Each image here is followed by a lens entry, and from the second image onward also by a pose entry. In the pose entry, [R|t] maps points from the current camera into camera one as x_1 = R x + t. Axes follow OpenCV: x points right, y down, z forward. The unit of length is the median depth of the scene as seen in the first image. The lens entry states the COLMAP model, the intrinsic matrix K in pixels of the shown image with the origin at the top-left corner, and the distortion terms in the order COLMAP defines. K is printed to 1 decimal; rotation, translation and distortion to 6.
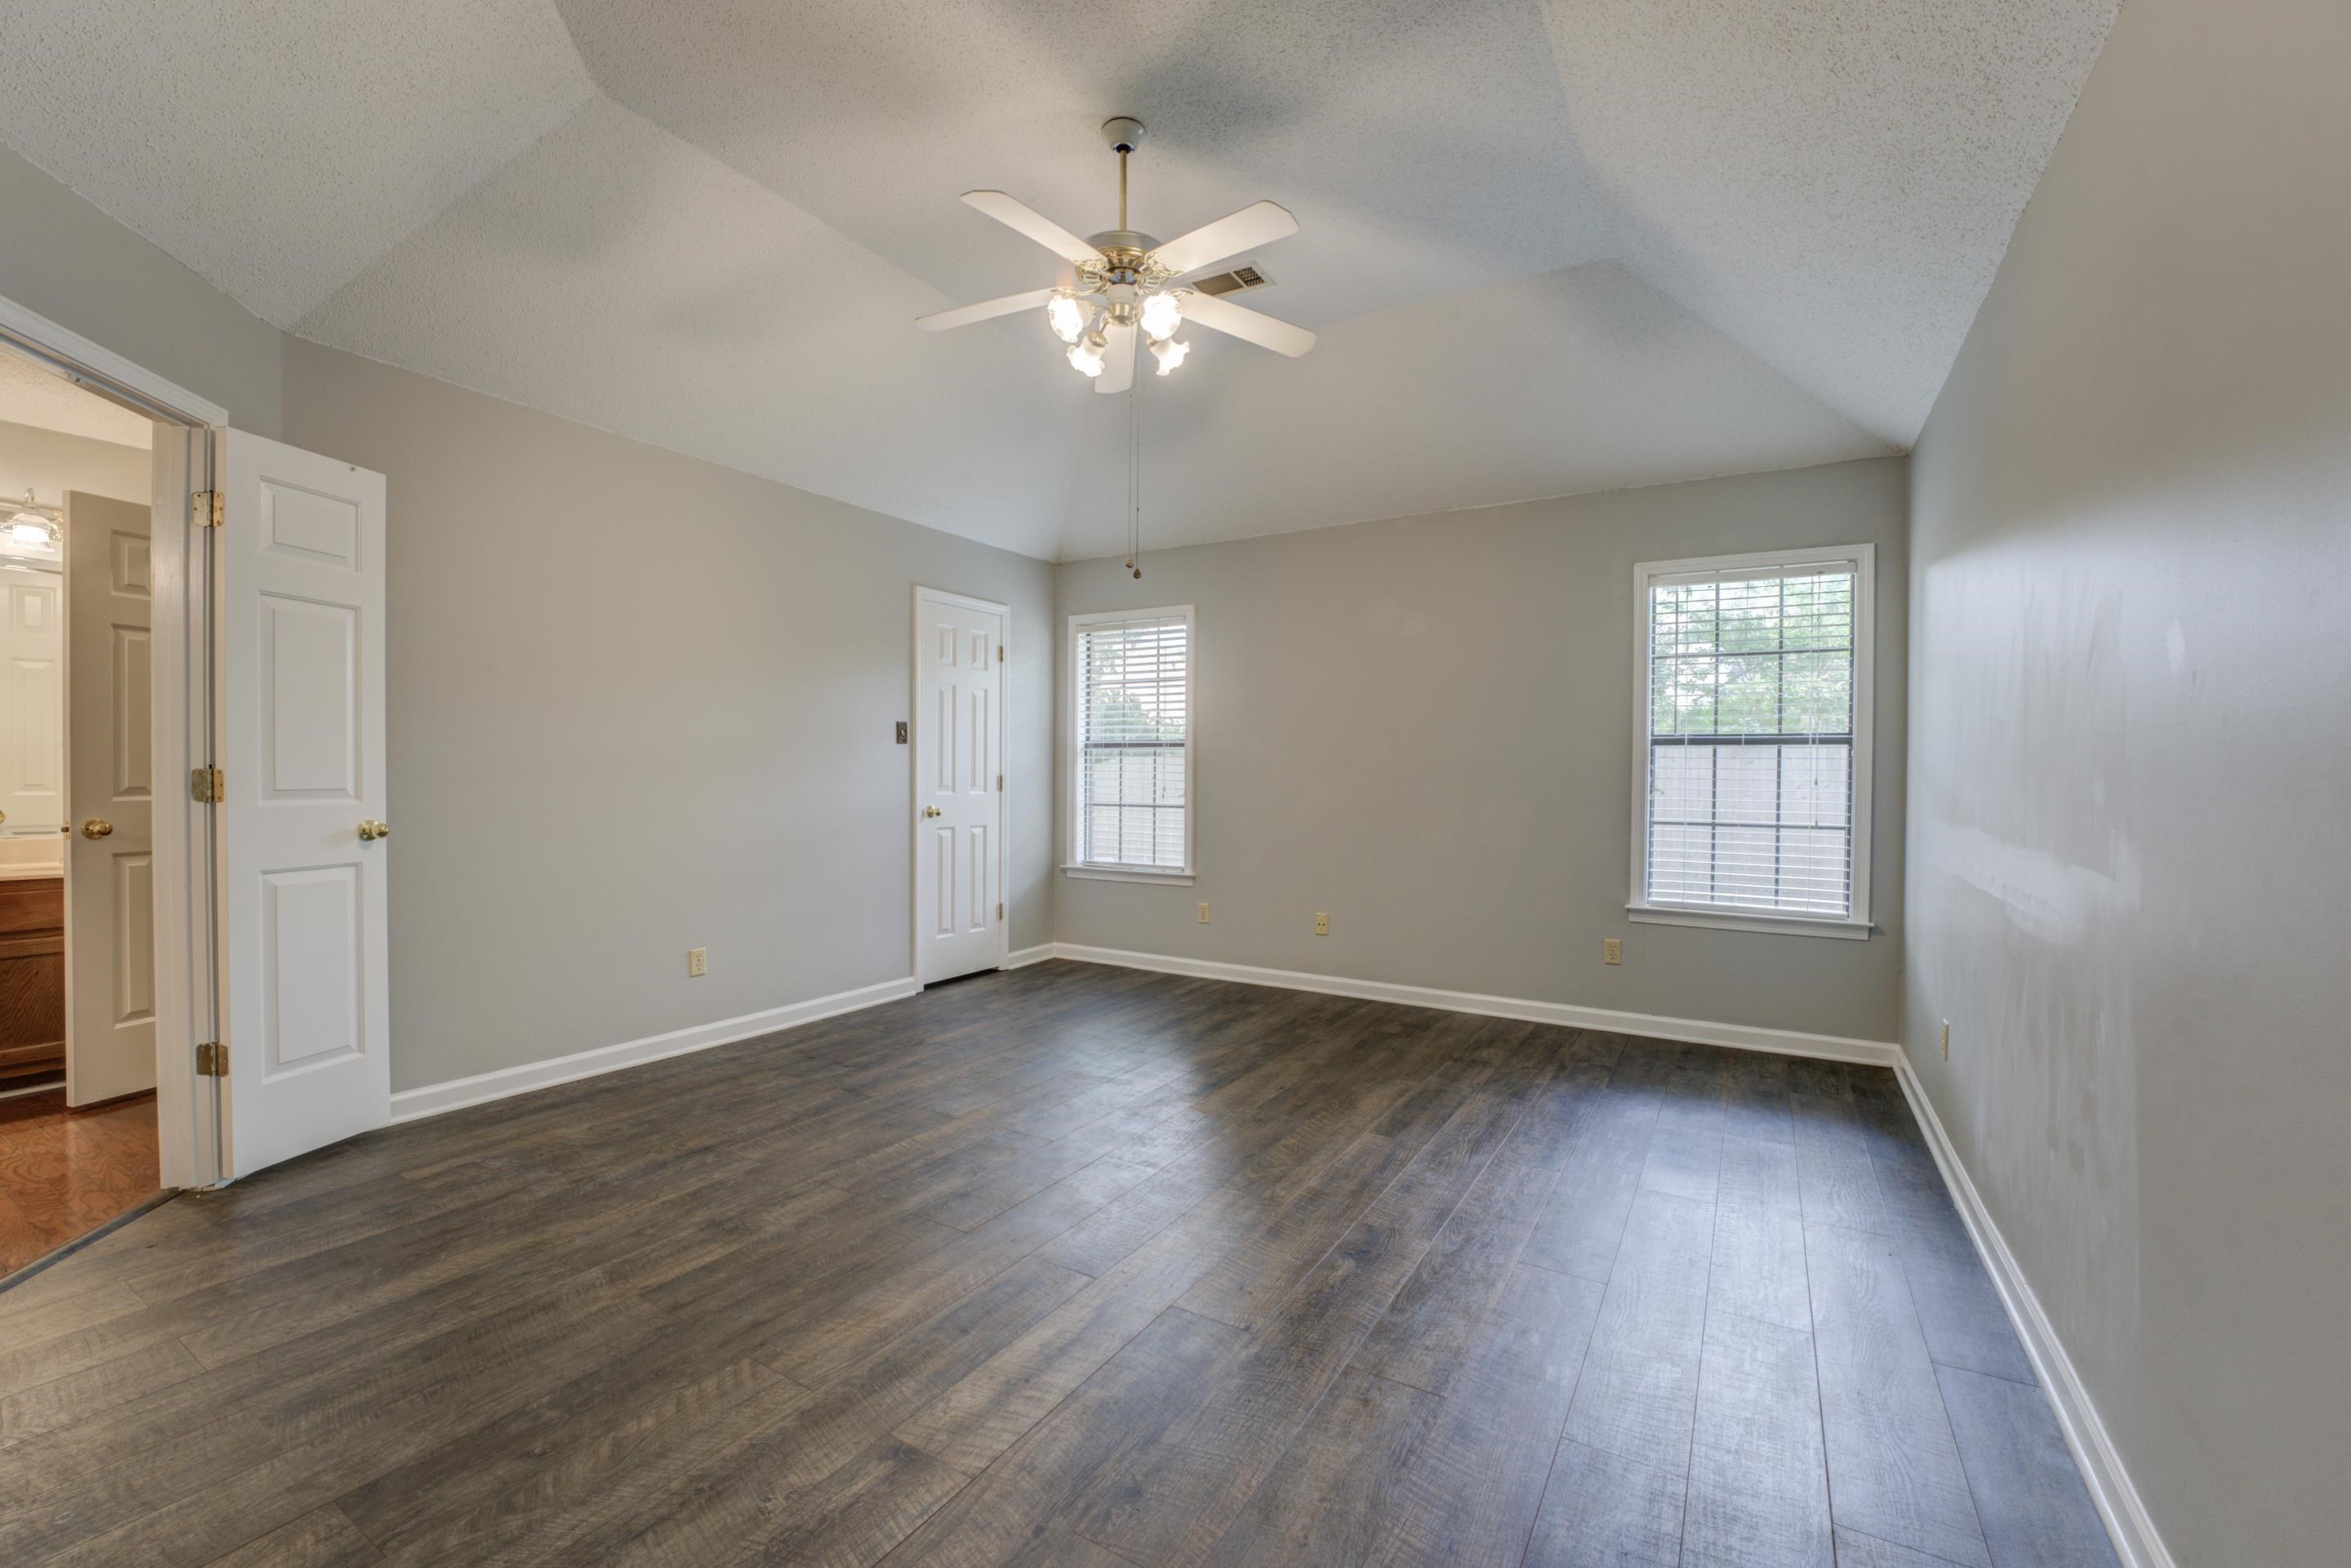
lens RADIAL K [[944.2, 0, 1172.4], [0, 944.2, 786.3], [0, 0, 1]] dist [-0.020941, 0.000423]
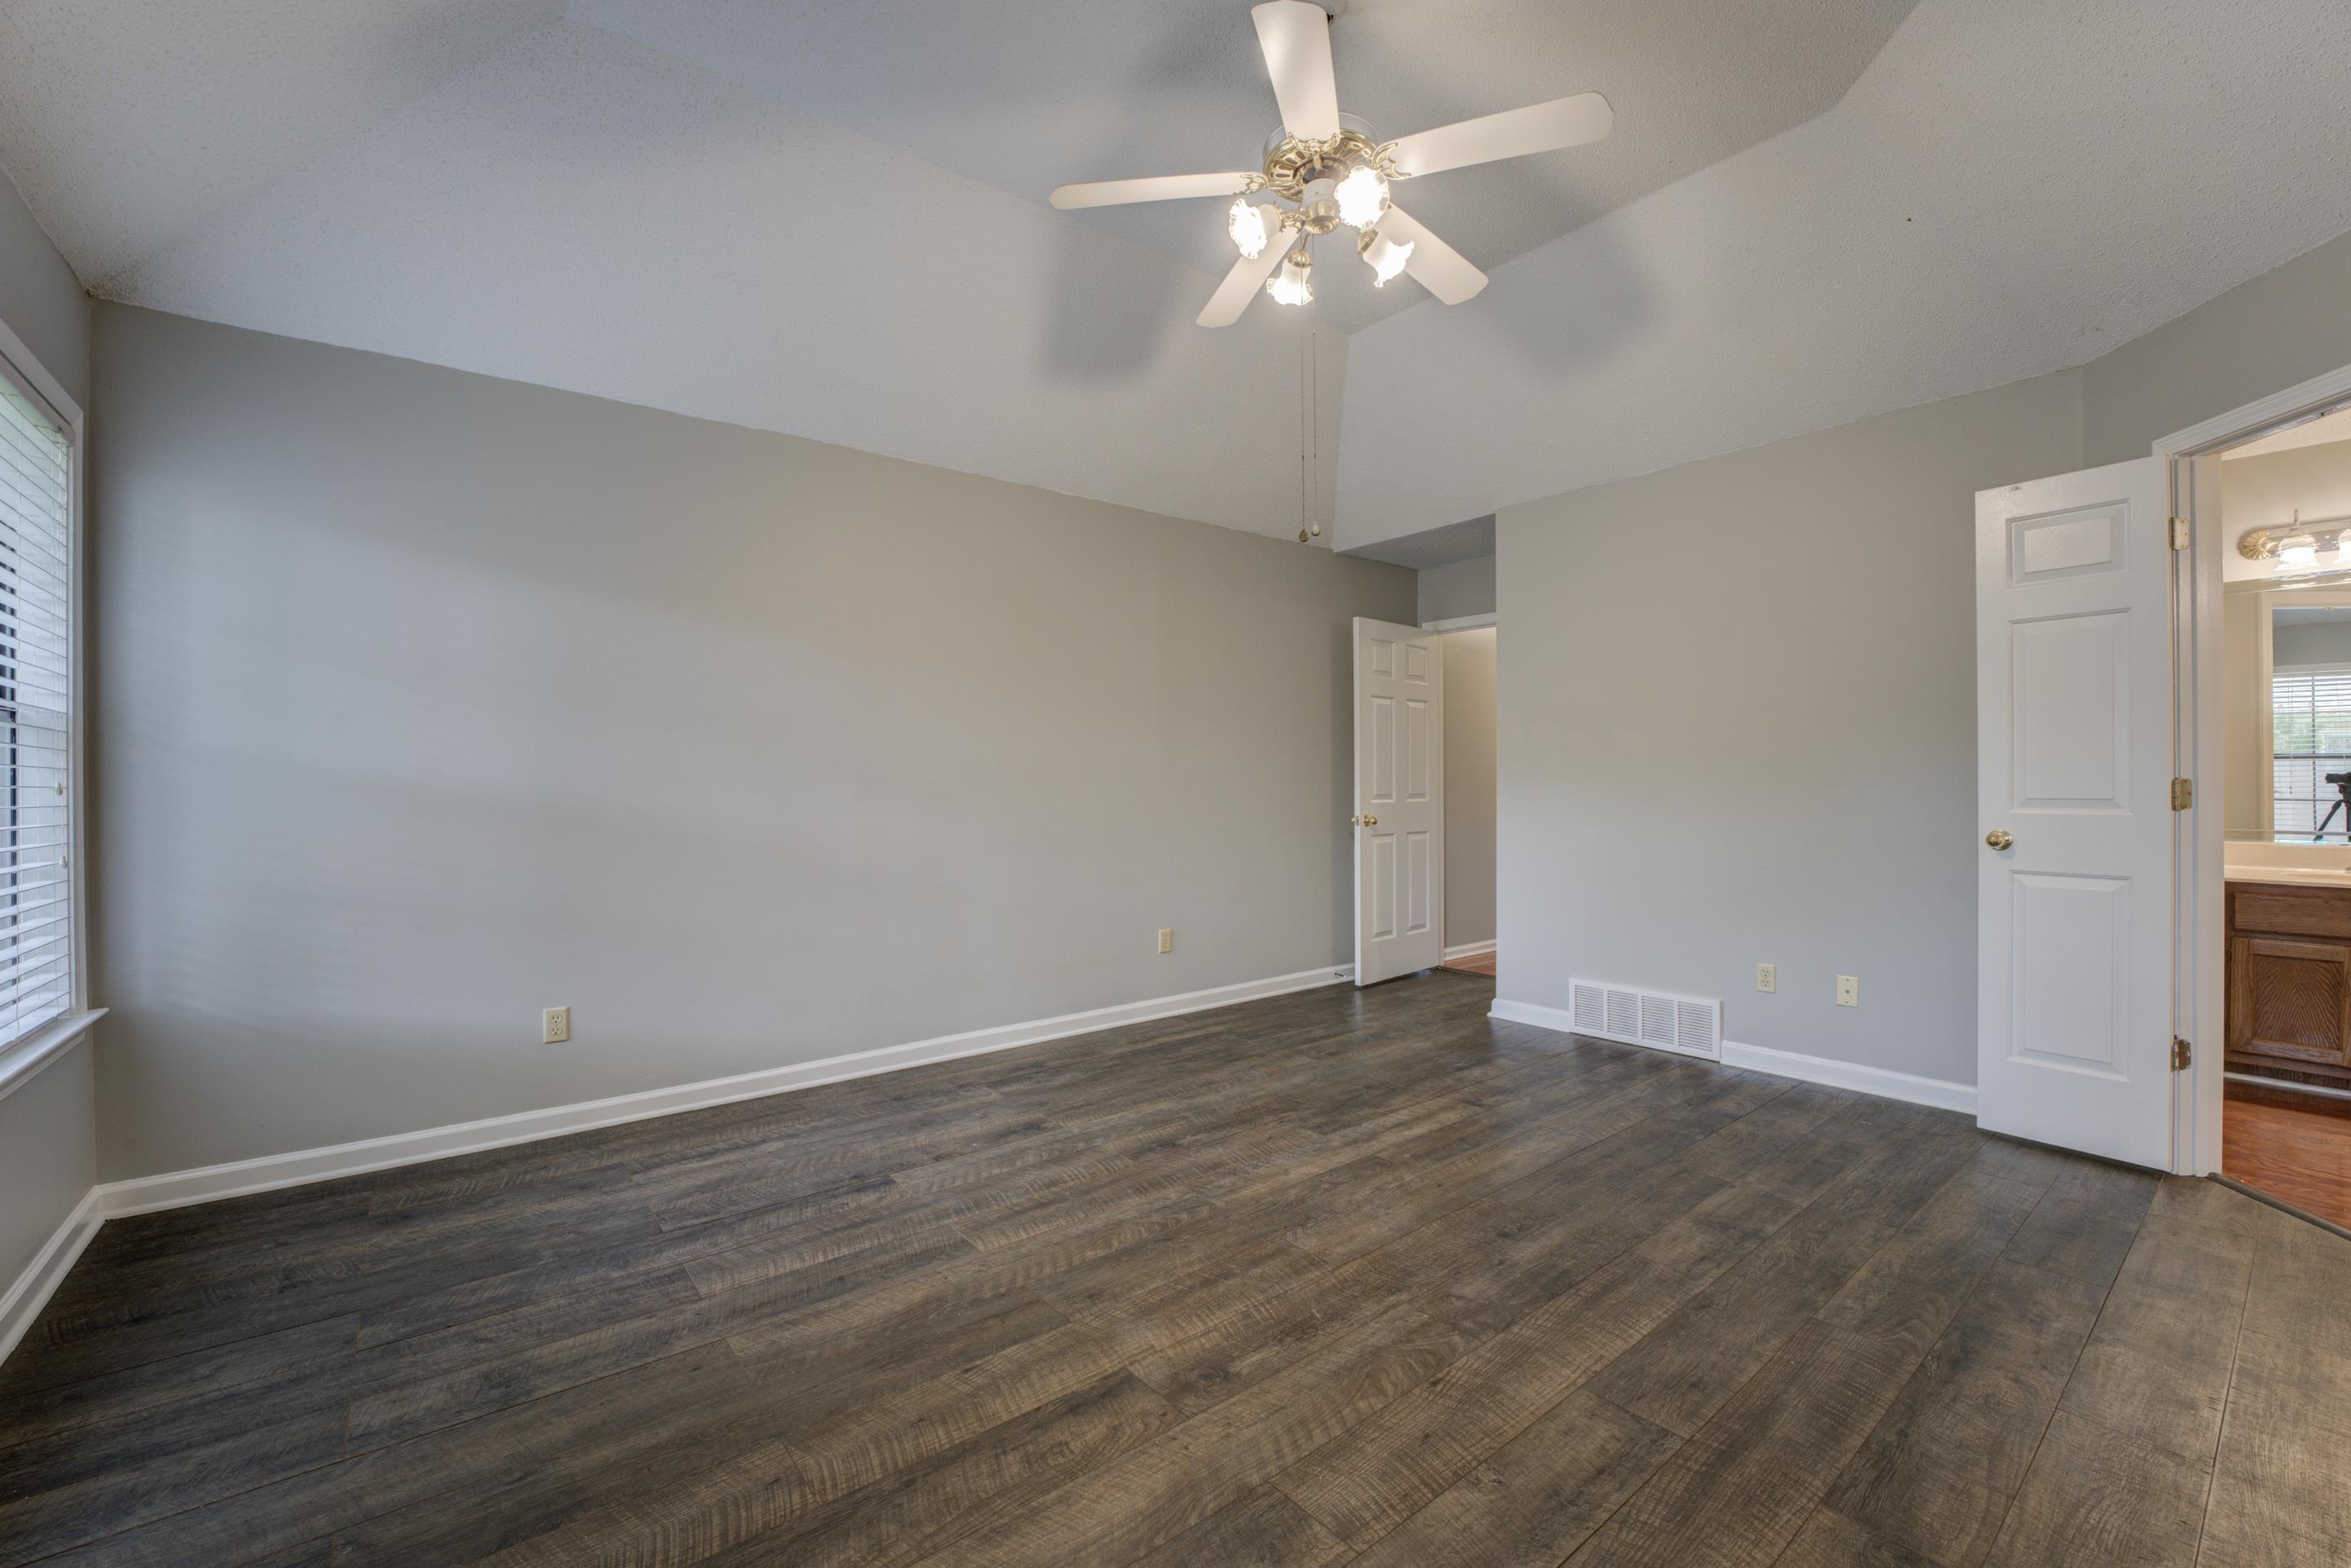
lens RADIAL K [[944.2, 0, 1172.4], [0, 944.2, 786.3], [0, 0, 1]] dist [-0.020941, 0.000423]
pose [[-0.935859, -0.004511, 0.352346, -0.218948], [0.001402, 0.999863, 0.016523, -0.020957], [-0.352372, 0.015957, -0.935724, 1.799751]]
